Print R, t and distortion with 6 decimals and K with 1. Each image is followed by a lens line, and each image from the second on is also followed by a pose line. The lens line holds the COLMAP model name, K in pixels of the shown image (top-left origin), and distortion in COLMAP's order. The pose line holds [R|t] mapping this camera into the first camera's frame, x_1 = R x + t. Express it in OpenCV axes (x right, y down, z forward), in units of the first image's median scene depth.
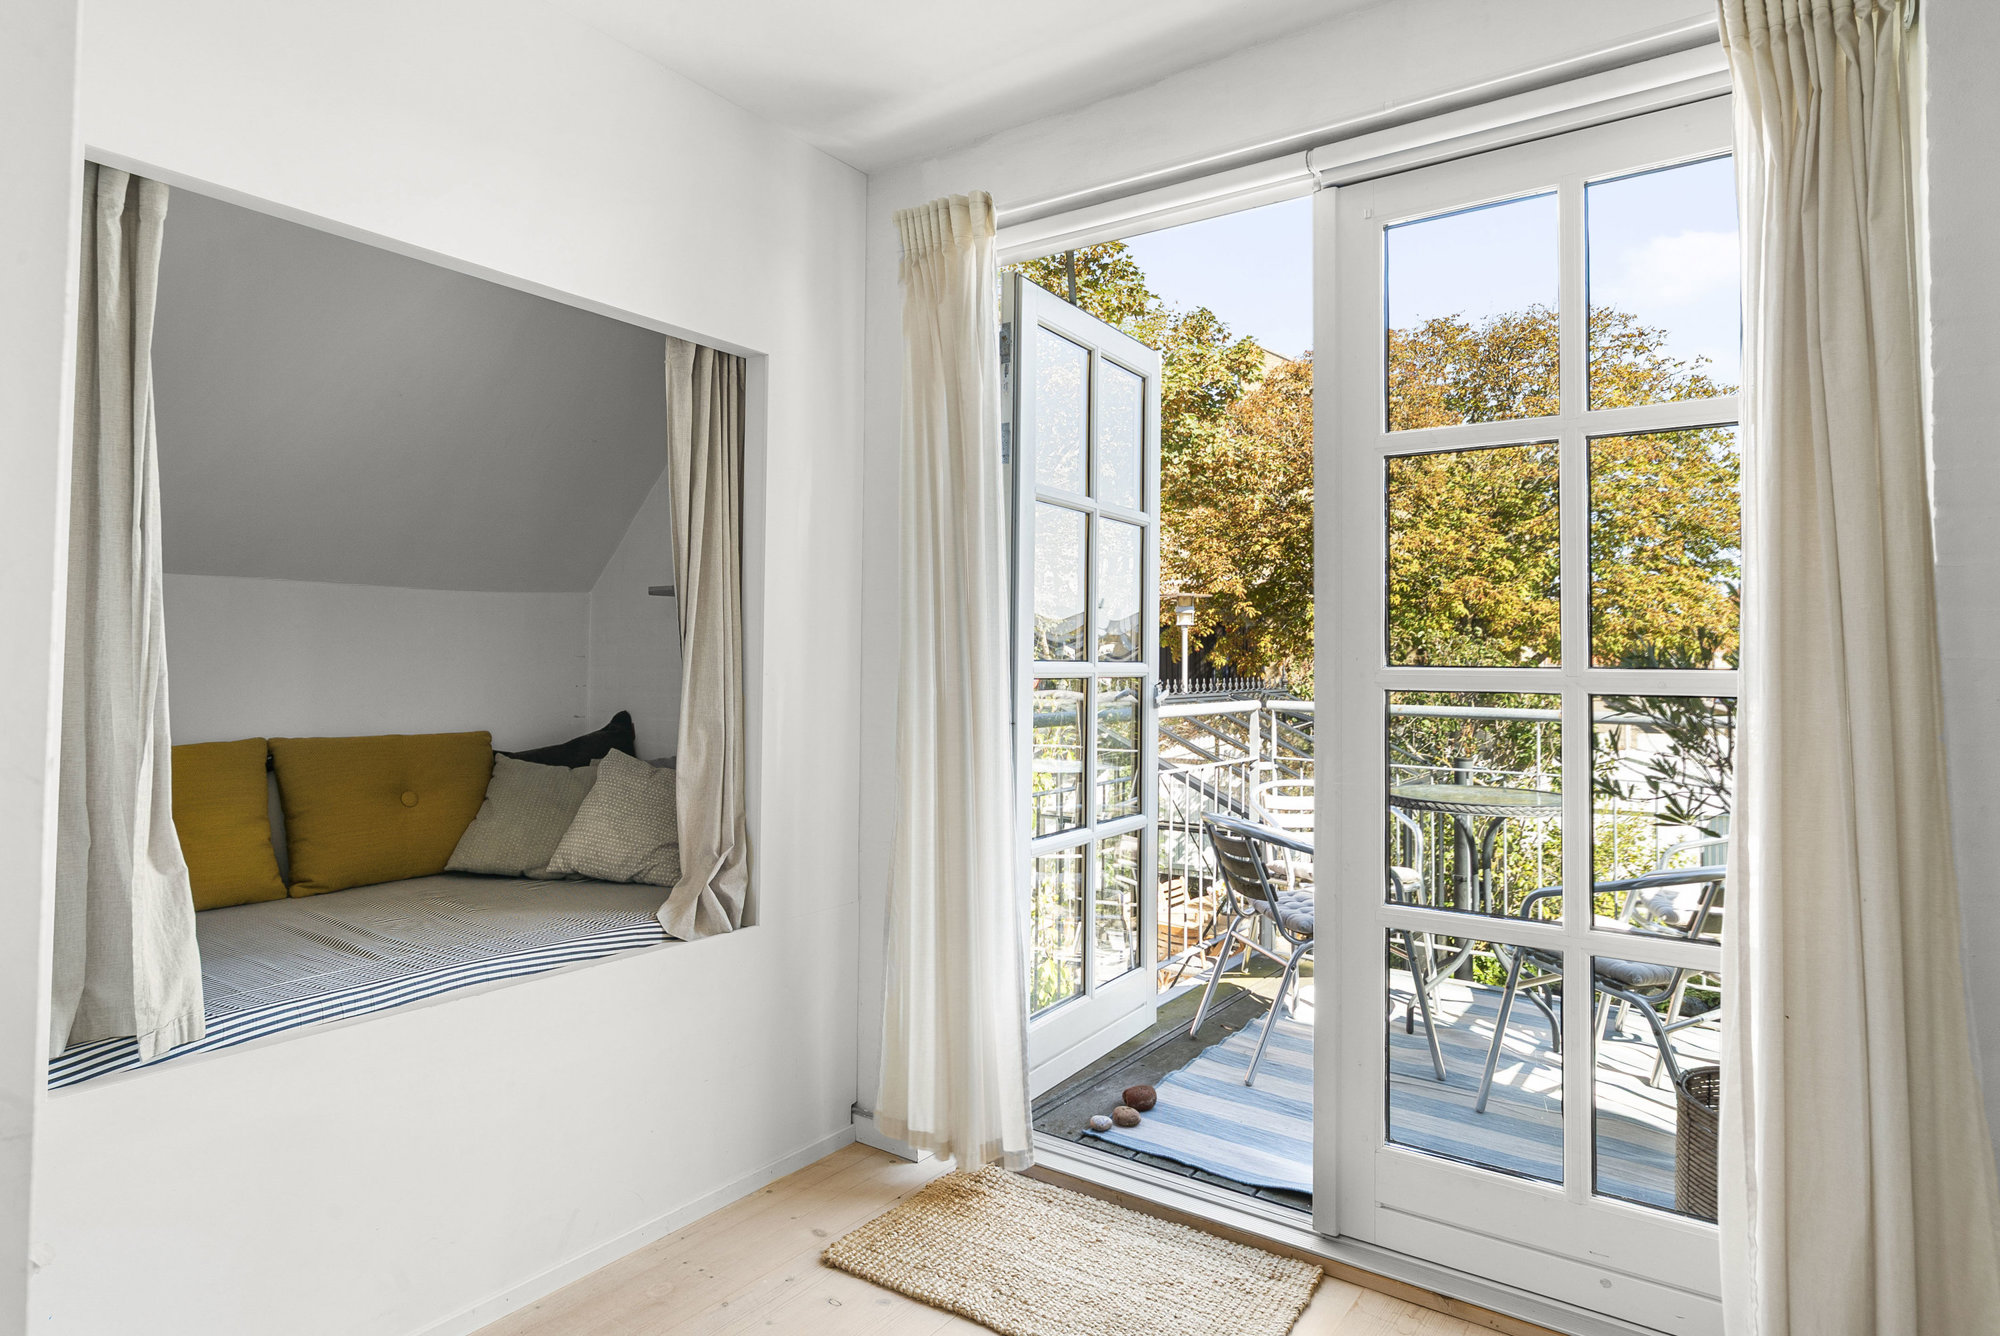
lens RADIAL K [[1174.0, 0, 999.6], [0, 1174.0, 659.7], [0, 0, 1]] dist [-0.000744, -0.001039]
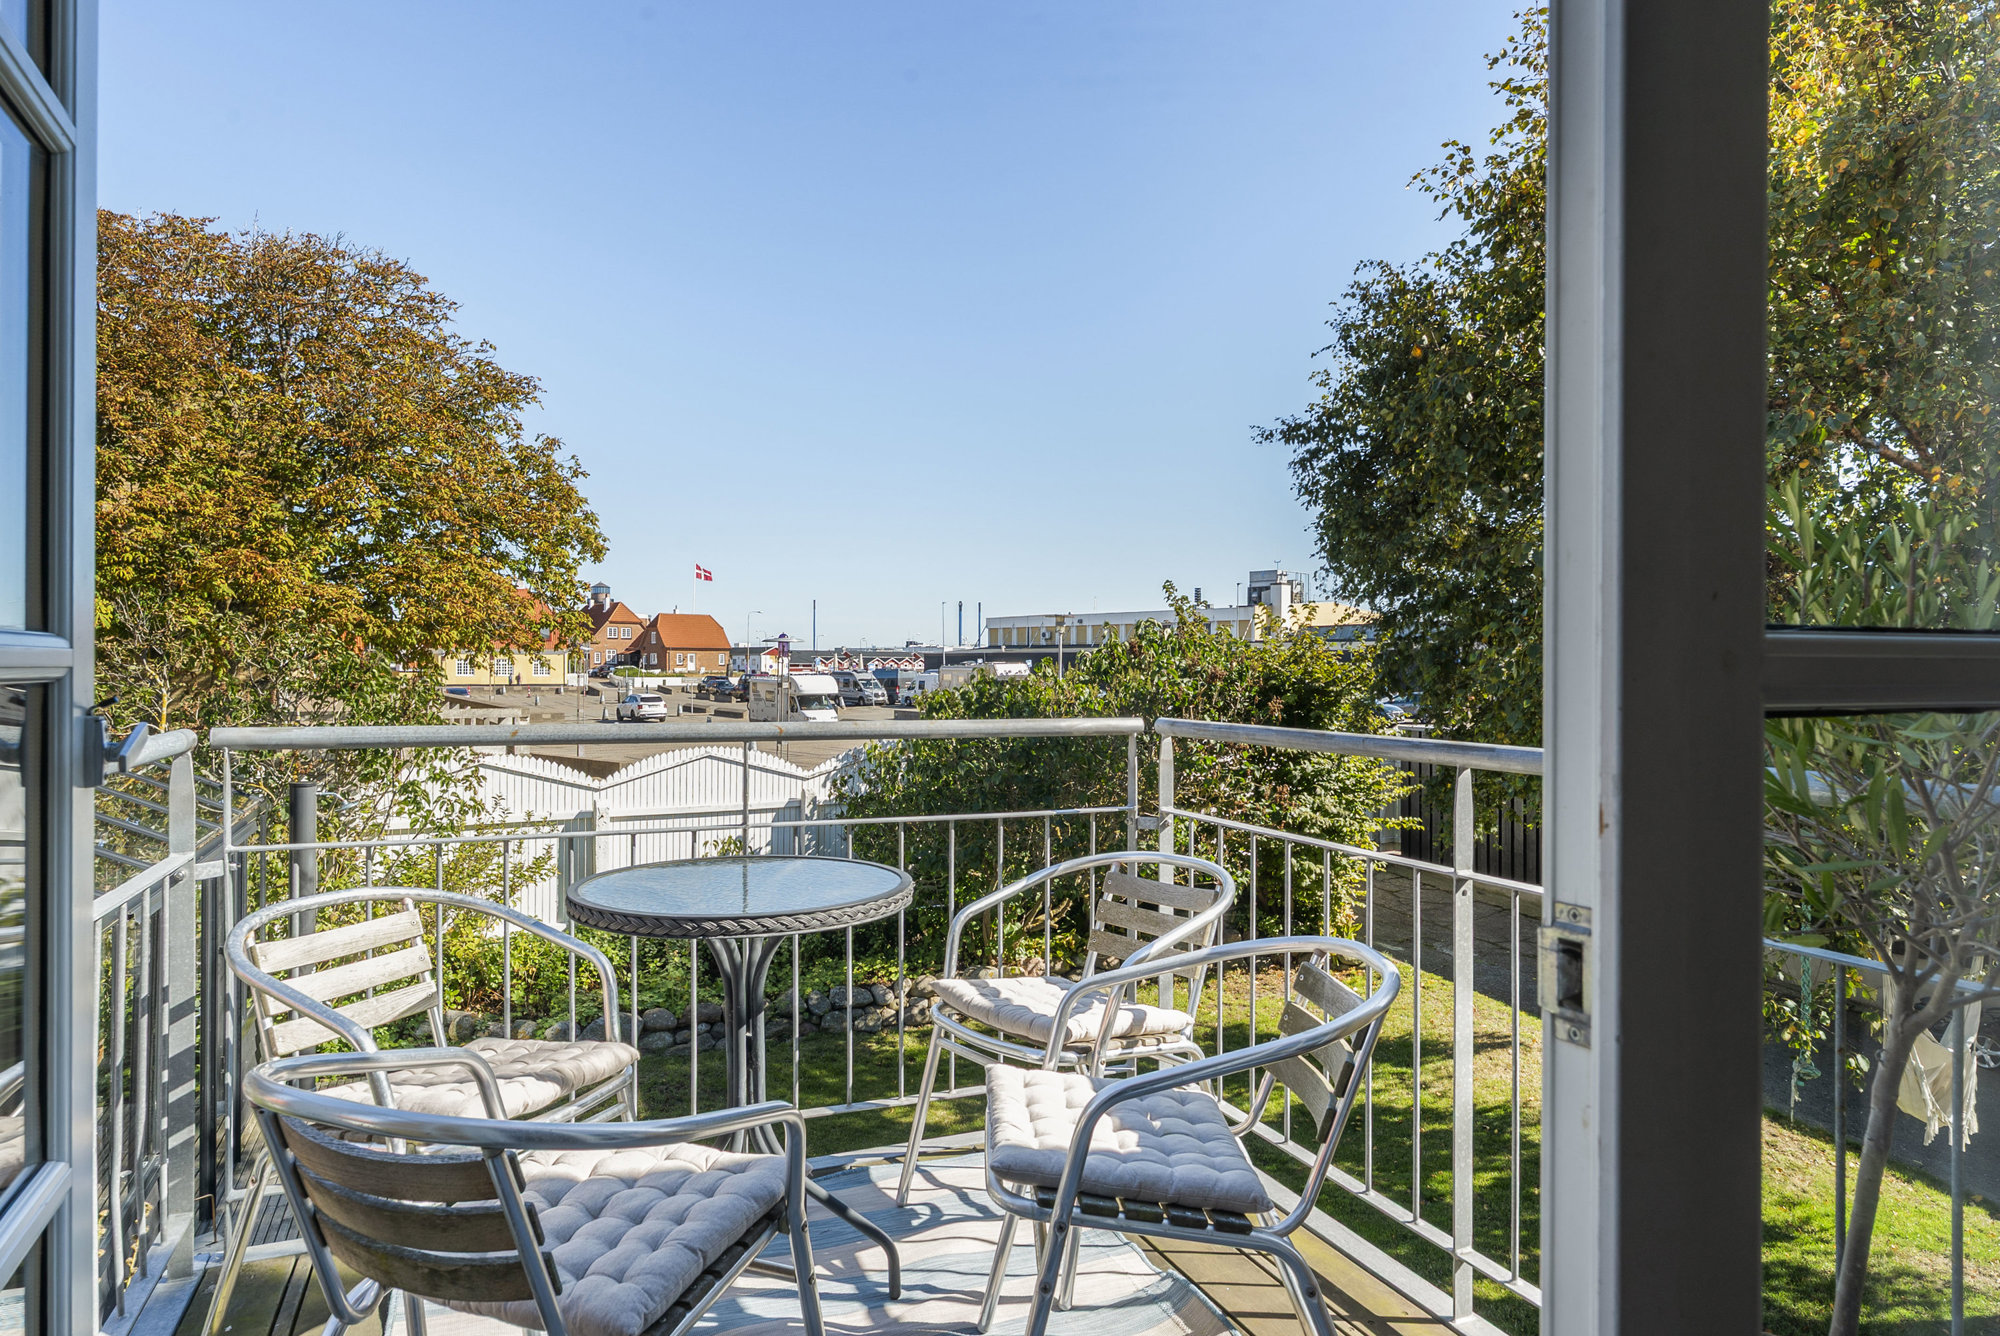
lens RADIAL K [[1174.0, 0, 995.7], [0, 1174.0, 664.7], [0, 0, 1]] dist [-0.000744, -0.001039]
pose [[0.532811, -0.007128, 0.846204, 0.000240], [0.001019, 0.999969, 0.007782, 0.001919], [-0.846233, -0.003284, 0.532802, 0.136763]]
